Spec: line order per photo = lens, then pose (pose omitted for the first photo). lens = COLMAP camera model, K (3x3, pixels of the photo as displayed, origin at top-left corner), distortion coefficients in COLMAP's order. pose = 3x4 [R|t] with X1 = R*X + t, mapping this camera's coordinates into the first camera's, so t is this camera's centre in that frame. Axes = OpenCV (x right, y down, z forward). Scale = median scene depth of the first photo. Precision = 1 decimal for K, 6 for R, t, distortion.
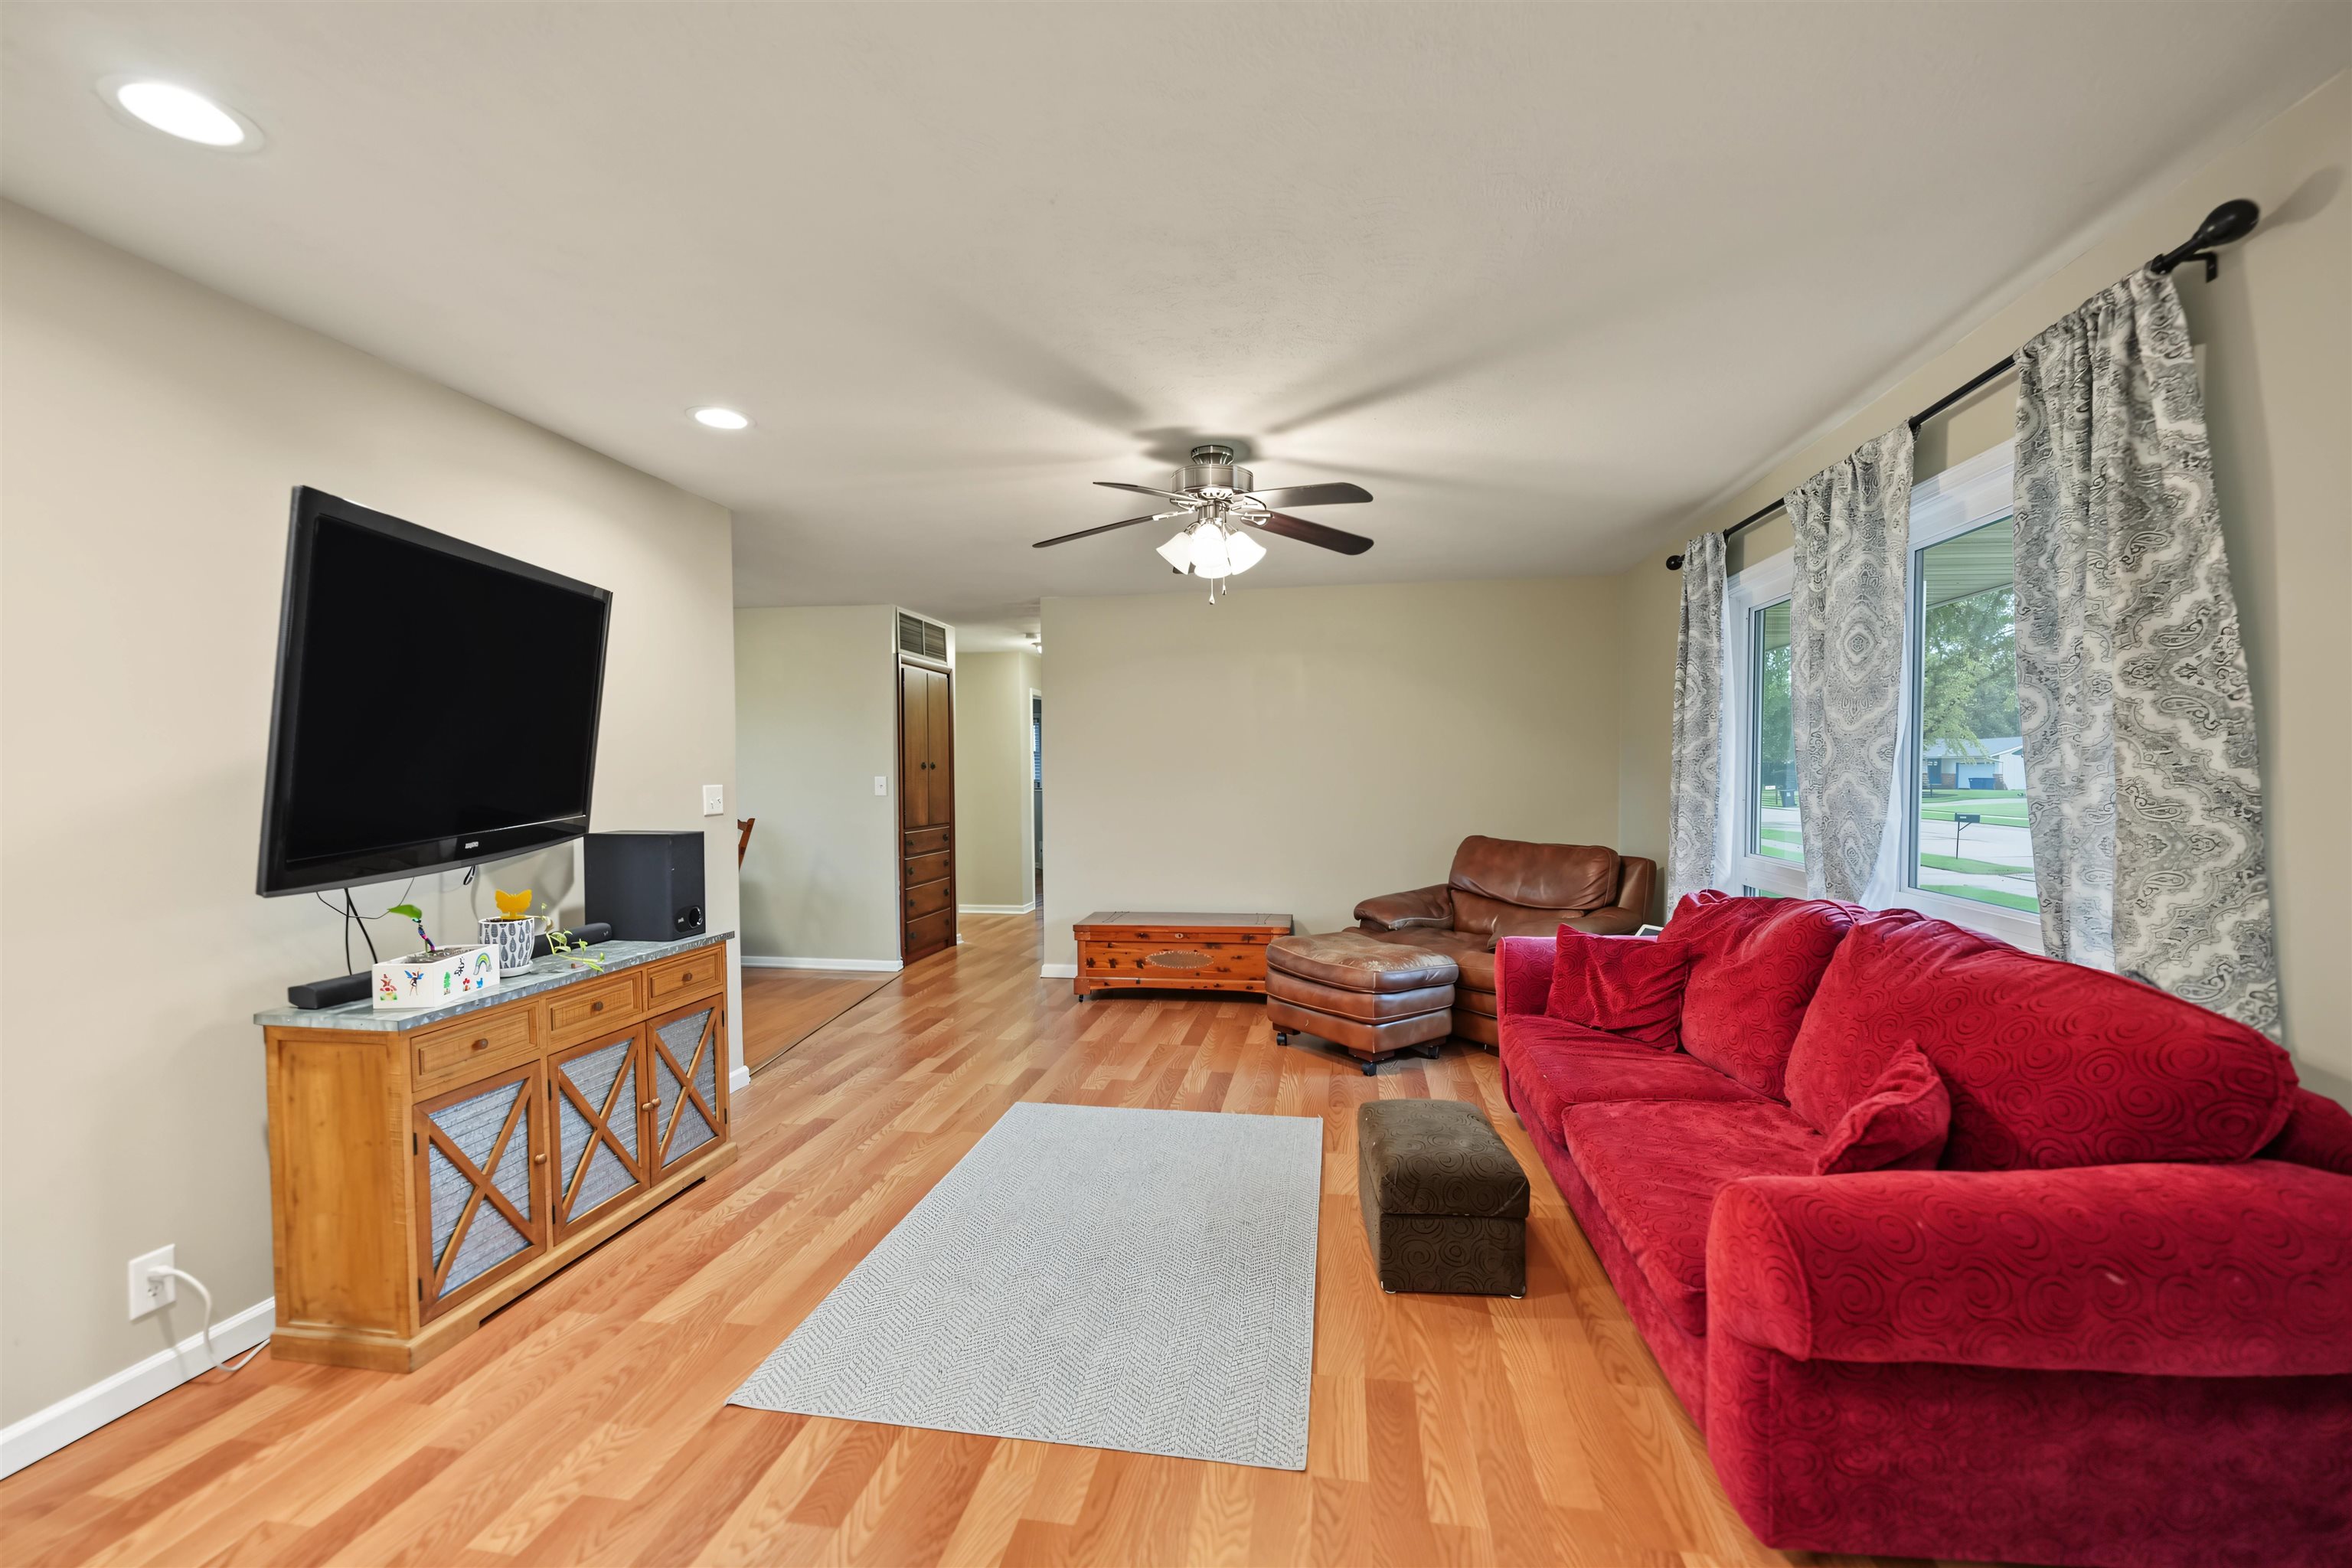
lens RADIAL K [[935.0, 0, 1189.2], [0, 935.0, 805.0], [0, 0, 1]] dist [-0.003022, 0.000065]
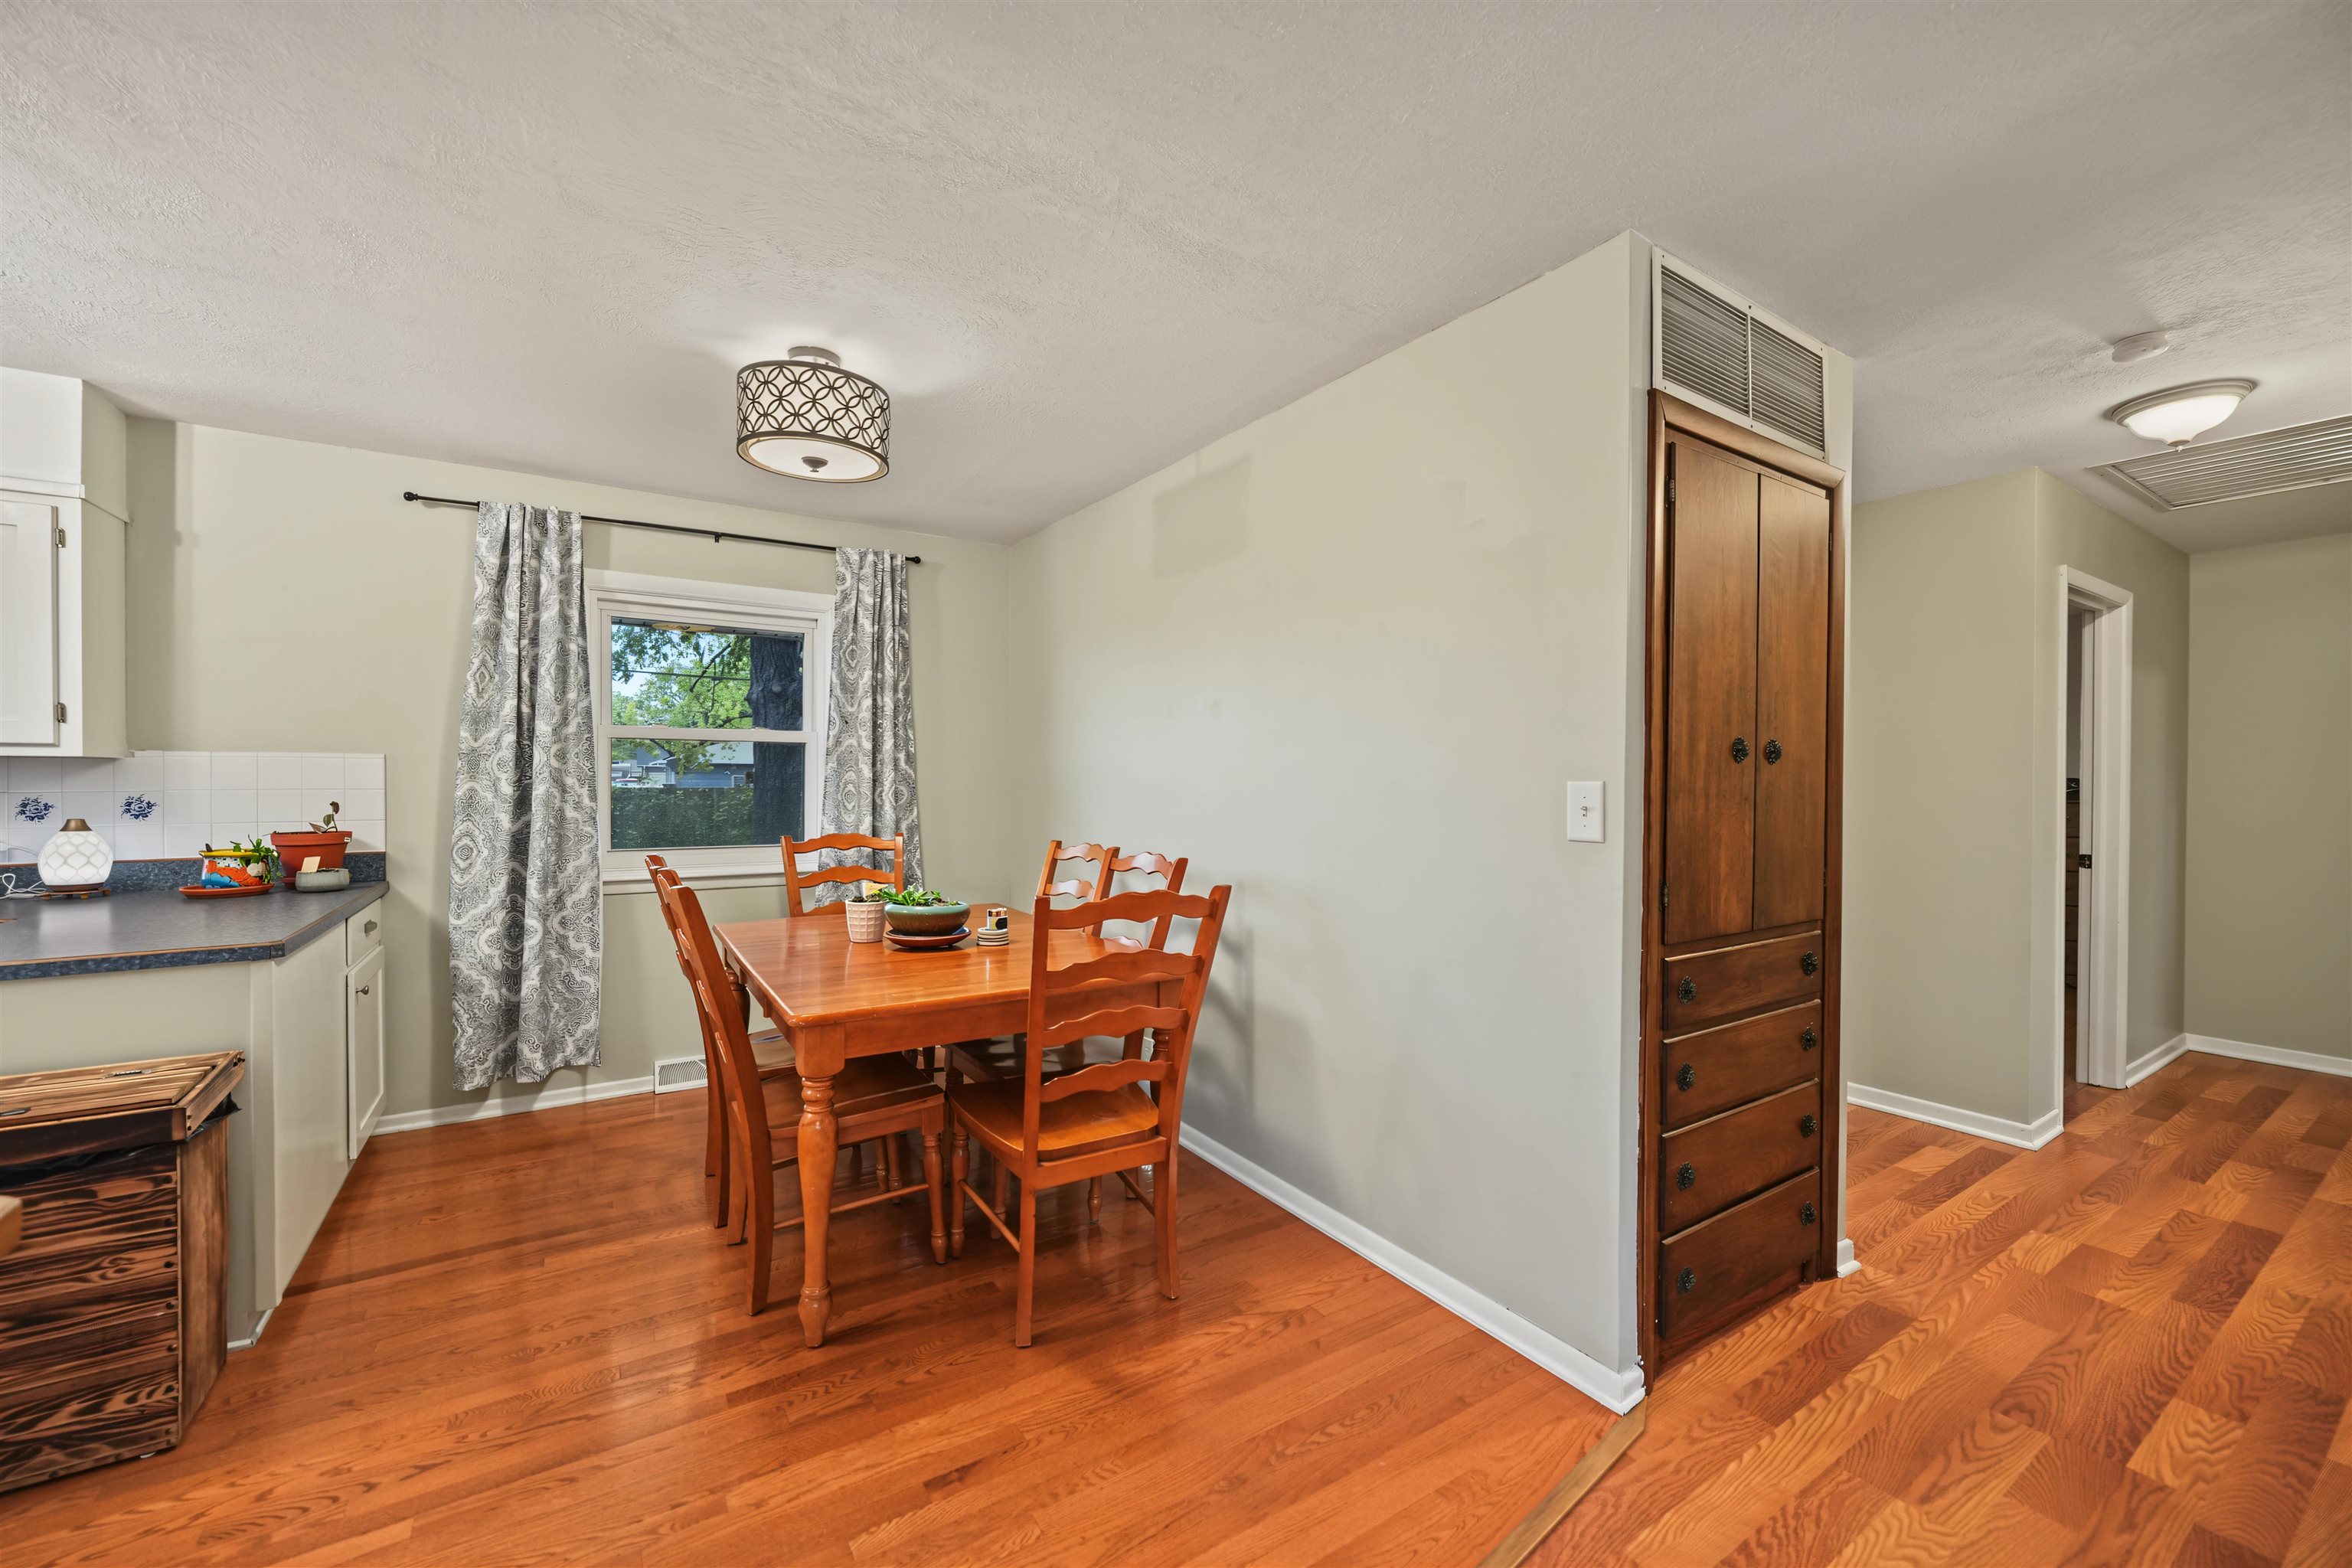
lens RADIAL K [[935.0, 0, 1180.0], [0, 935.0, 781.0], [0, 0, 1]] dist [-0.003022, 0.000065]
pose [[0.667812, 0.011692, -0.744238, -0.282786], [-0.037205, 0.999151, -0.017688, -0.030264], [0.743399, 0.039501, 0.667680, 1.049452]]
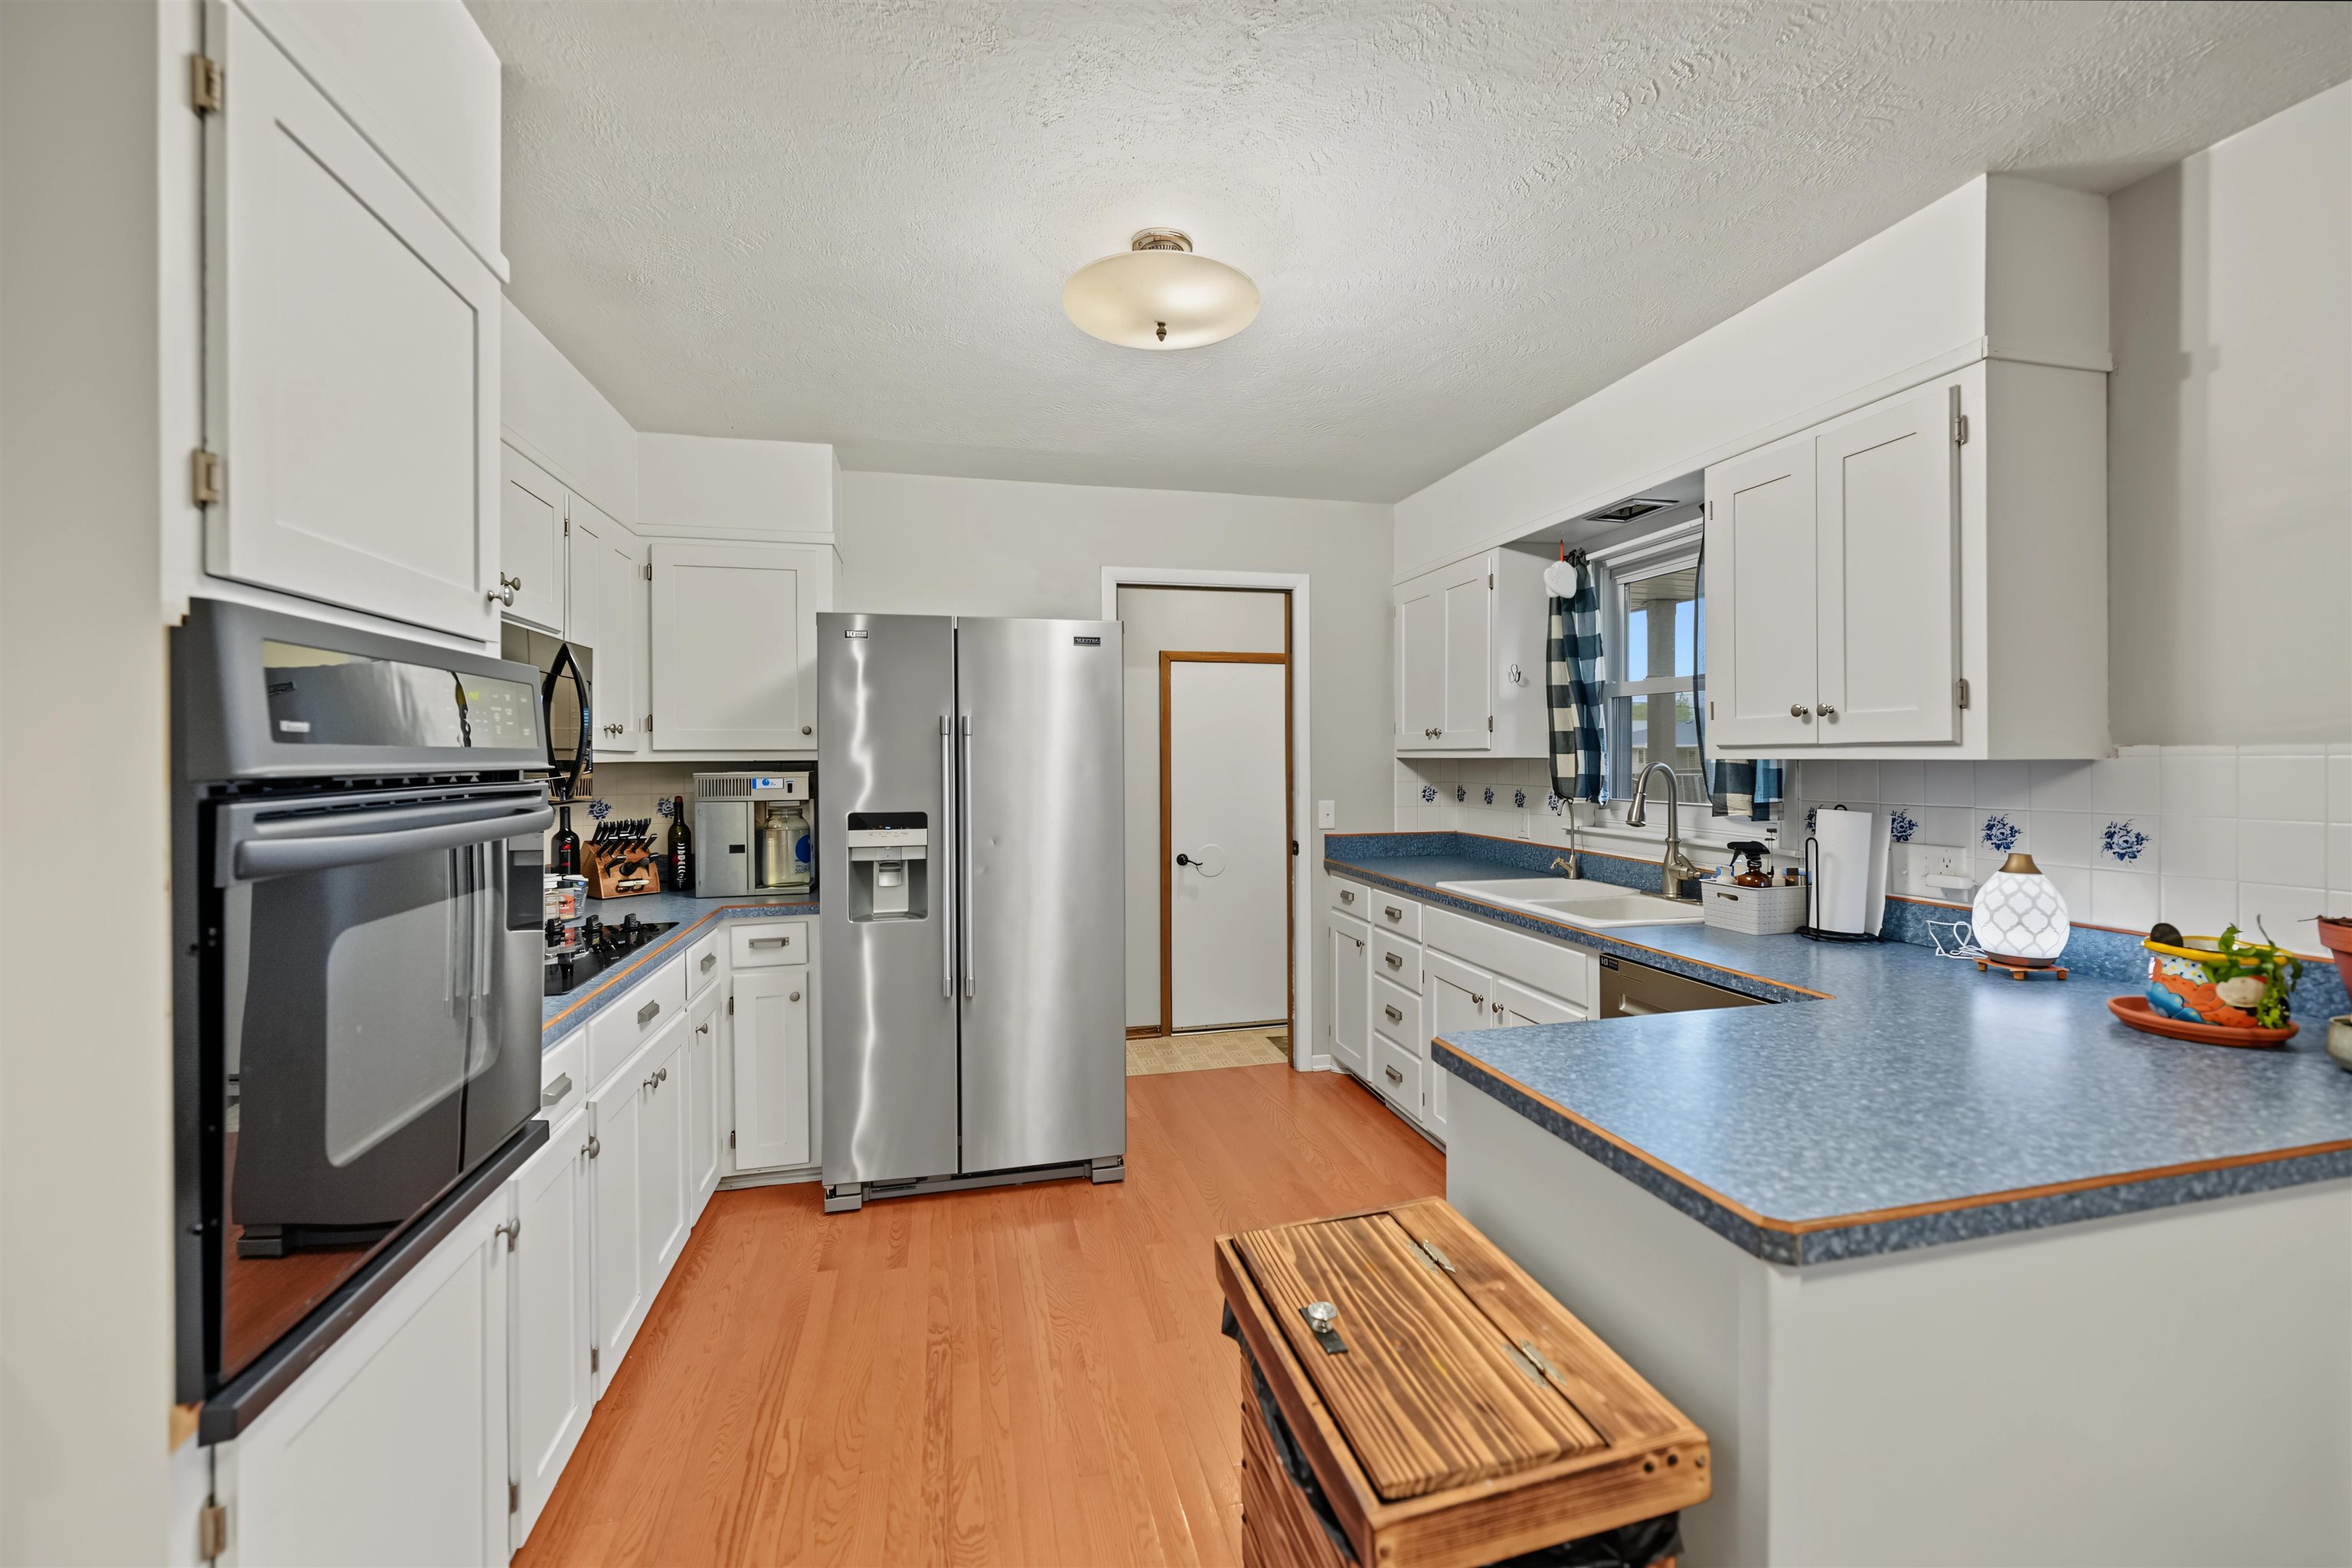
lens RADIAL K [[935.0, 0, 1189.7], [0, 935.0, 763.4], [0, 0, 1]] dist [-0.003022, 0.000065]
pose [[-0.926874, 0.012026, -0.375180, -0.770539], [-0.005189, 0.998981, 0.044842, -0.045133], [0.375337, 0.043509, -0.925867, 1.162783]]
